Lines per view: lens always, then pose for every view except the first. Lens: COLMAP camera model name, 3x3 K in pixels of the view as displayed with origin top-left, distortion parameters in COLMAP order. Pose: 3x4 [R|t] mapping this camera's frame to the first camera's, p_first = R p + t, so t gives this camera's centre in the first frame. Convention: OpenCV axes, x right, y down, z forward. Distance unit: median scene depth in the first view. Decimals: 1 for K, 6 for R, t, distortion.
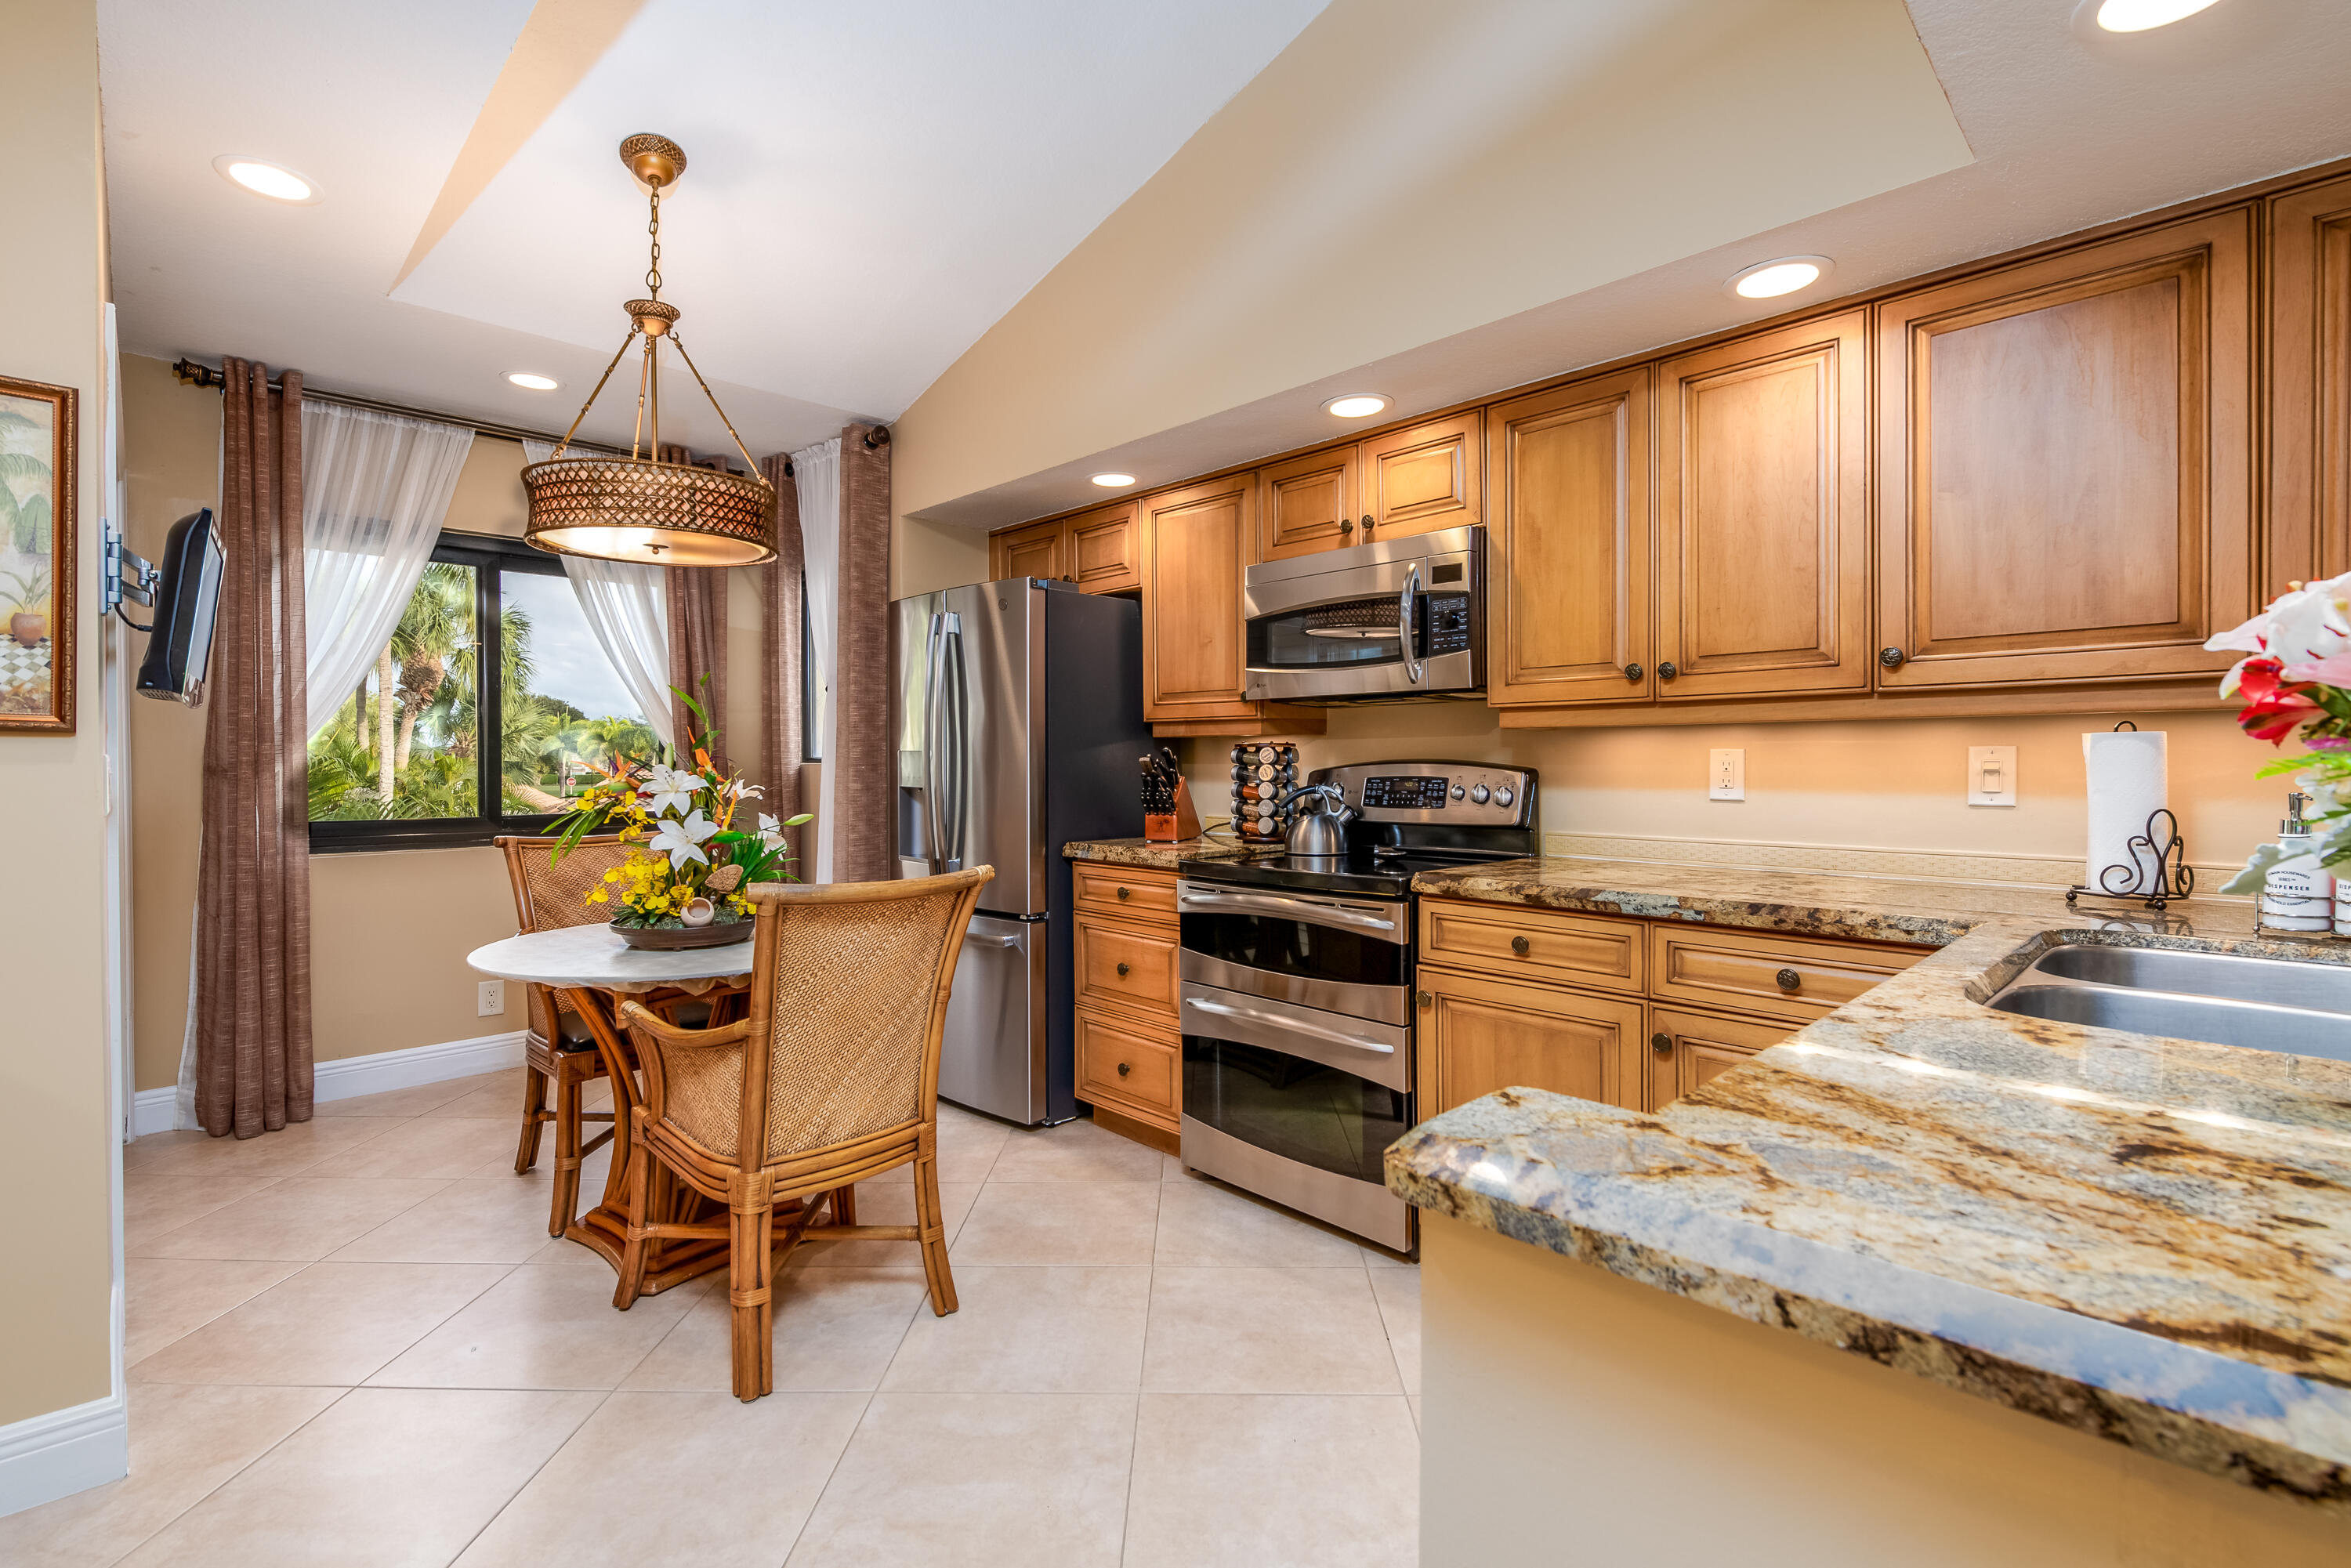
lens RADIAL K [[1041.3, 0, 1157.5], [0, 1041.3, 765.4], [0, 0, 1]] dist [-0.005655, -0.000889]
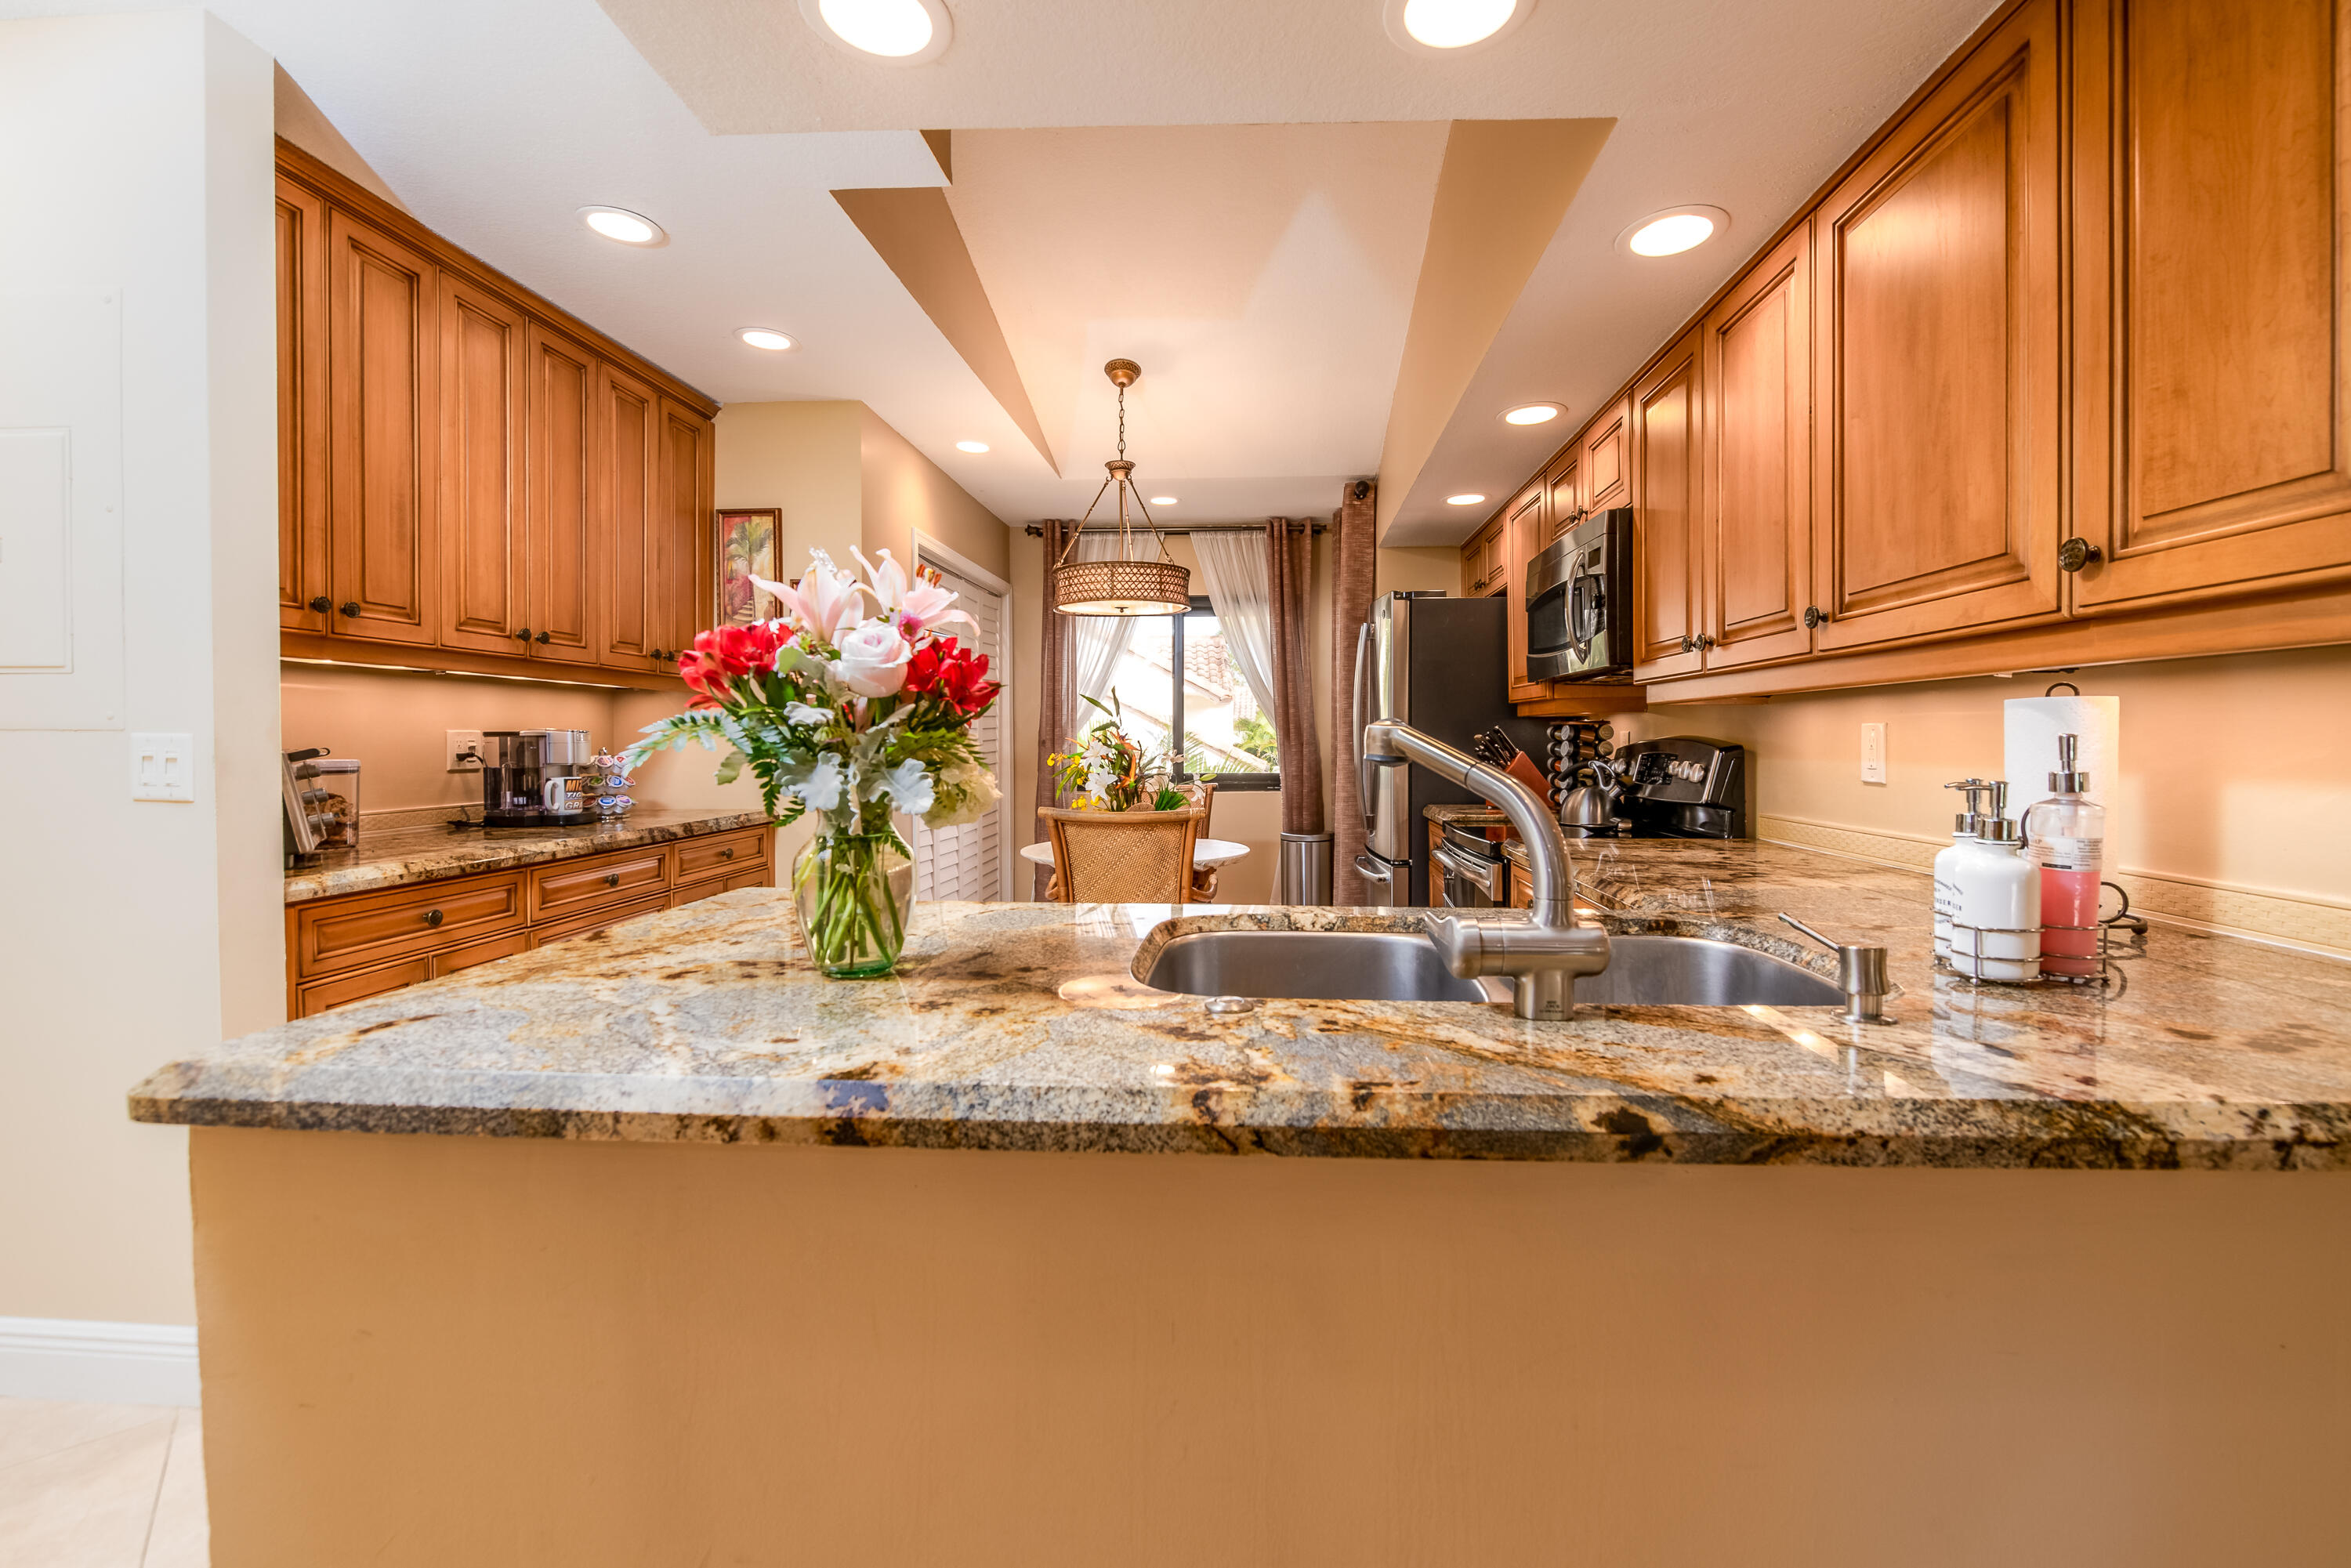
lens RADIAL K [[944.8, 0, 1188.0], [0, 944.8, 747.6], [0, 0, 1]] dist [-0.008088, -0.000895]
pose [[0.678239, 0.006504, -0.734812, 0.634060], [-0.002378, 0.999975, 0.006656, 0.000604], [0.734837, -0.002767, 0.678238, 0.054371]]
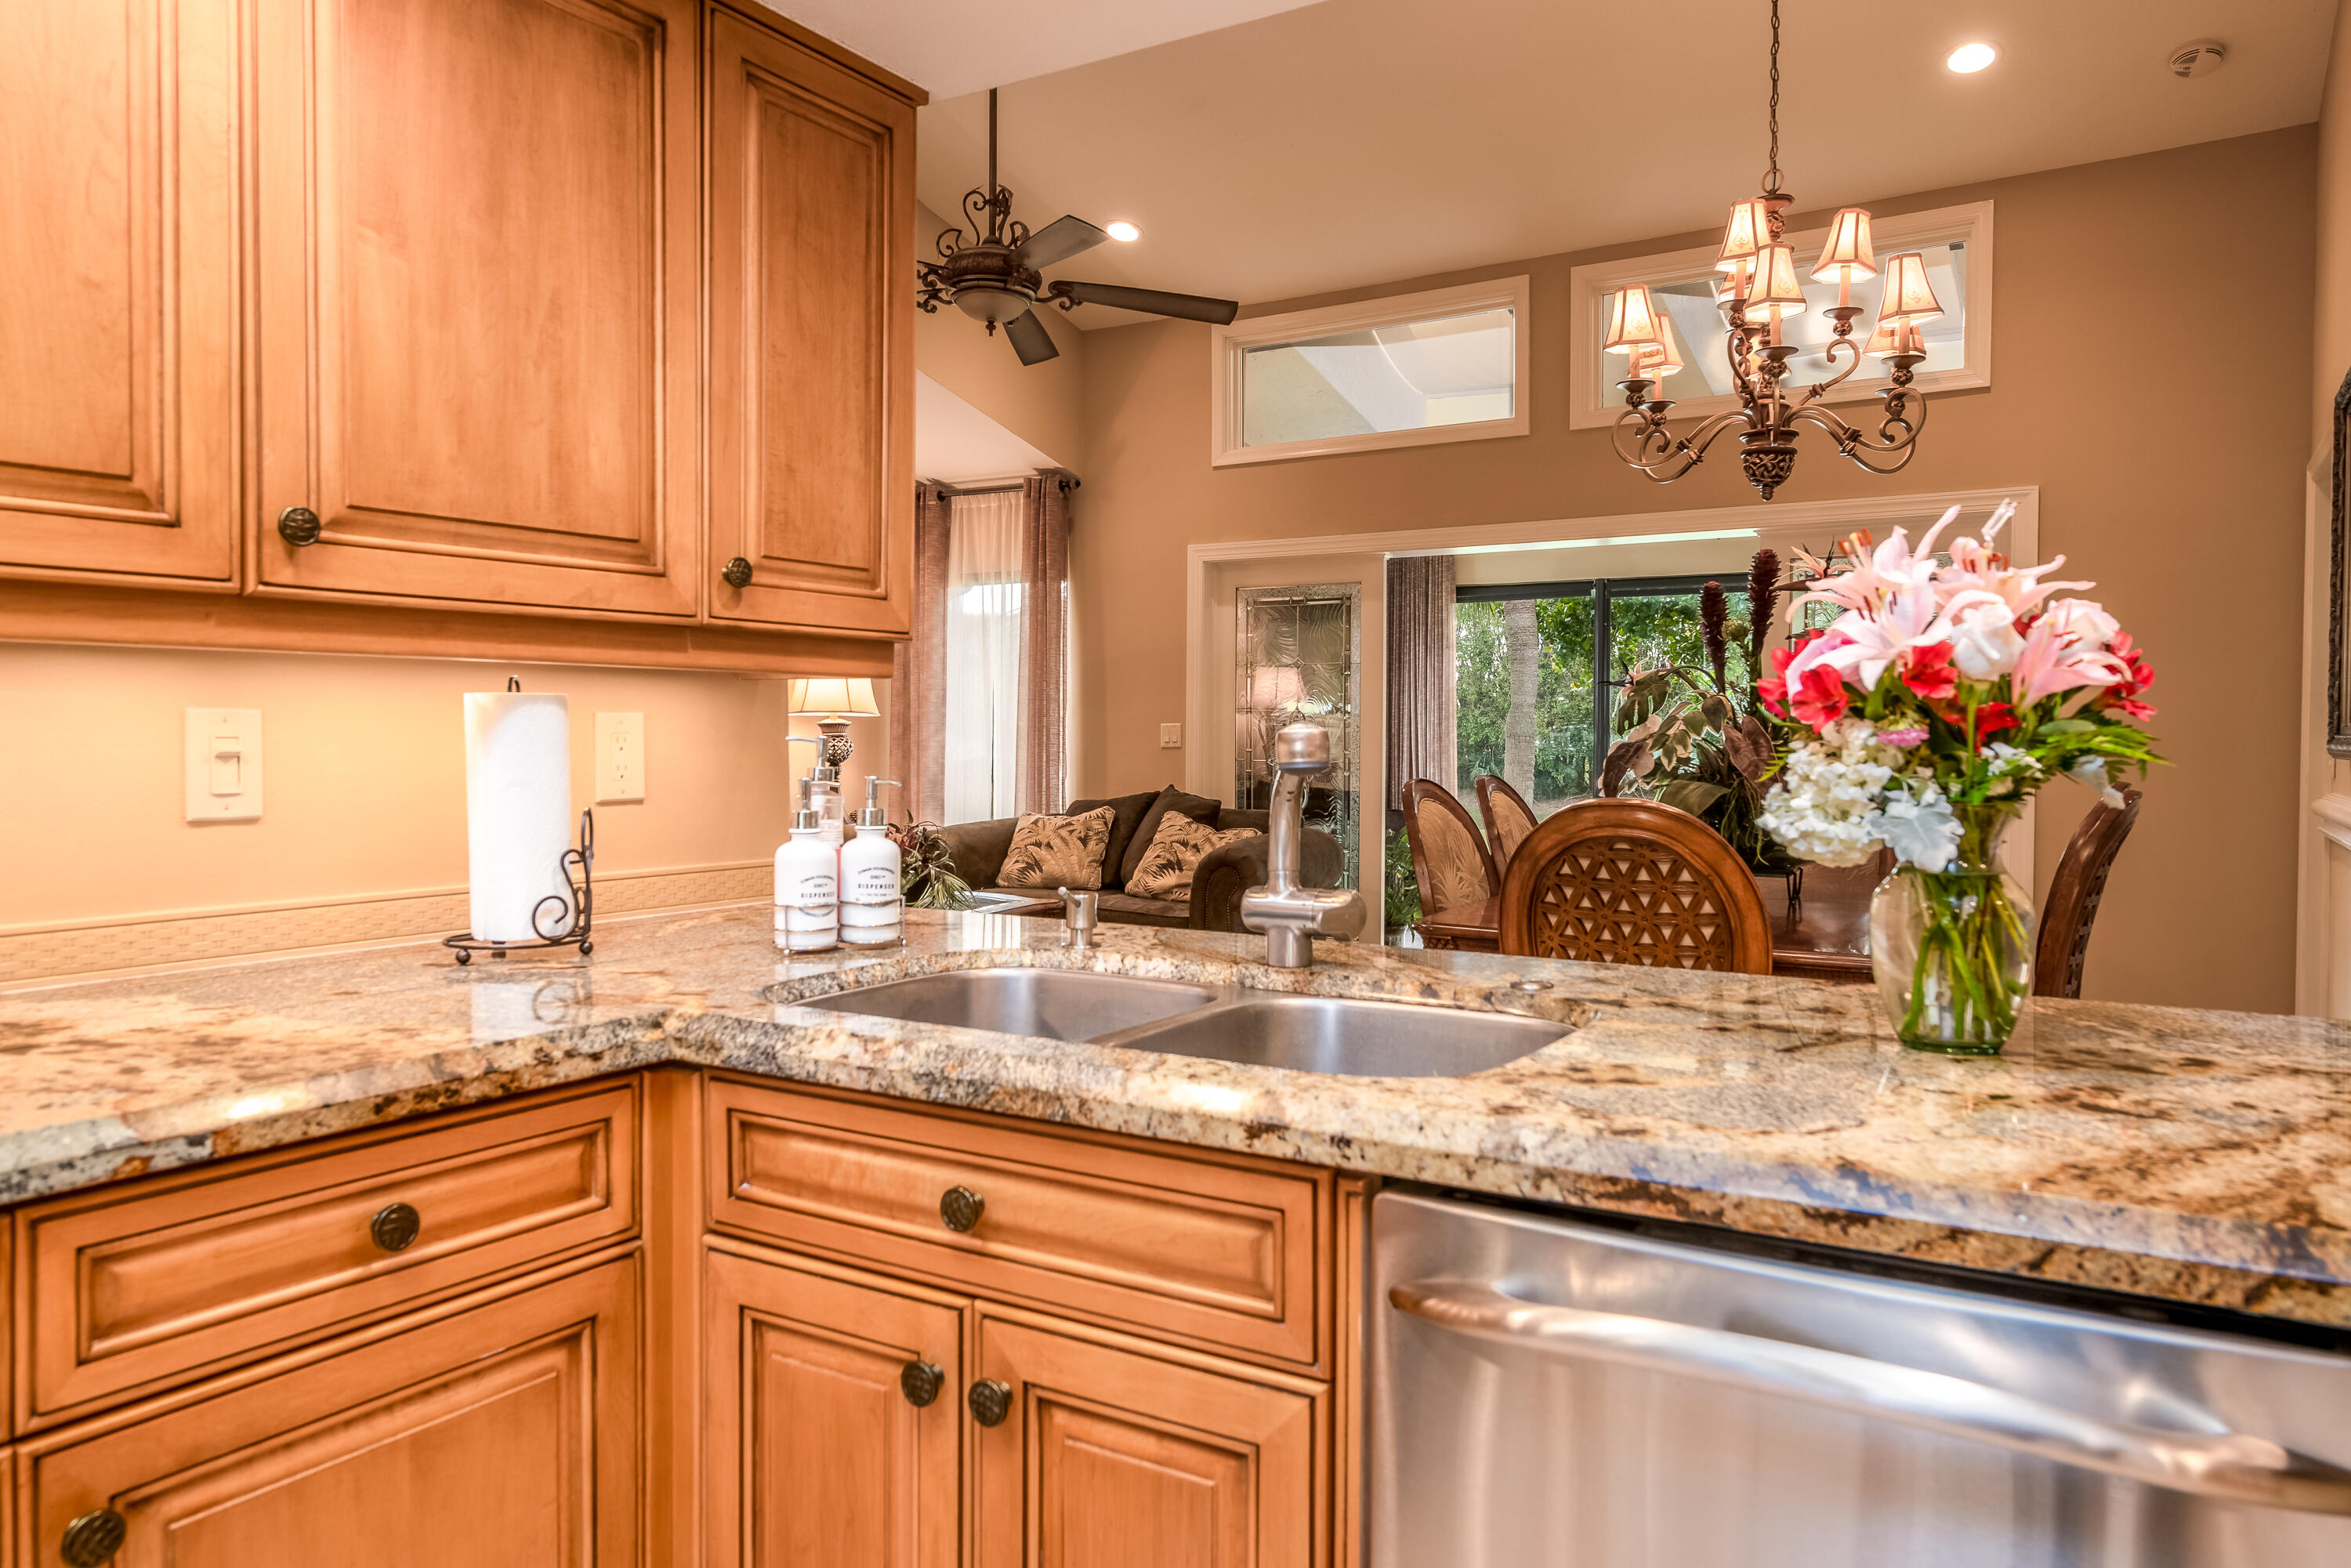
lens RADIAL K [[1560.9, 0, 1175.5], [0, 1560.9, 770.6], [0, 0, 1]] dist [0.003563, 0.002330]
pose [[-0.252881, -0.023878, 0.967203, -0.080323], [-0.000272, 0.999697, 0.024609, -0.004922], [-0.967497, 0.005960, -0.252811, 0.535002]]
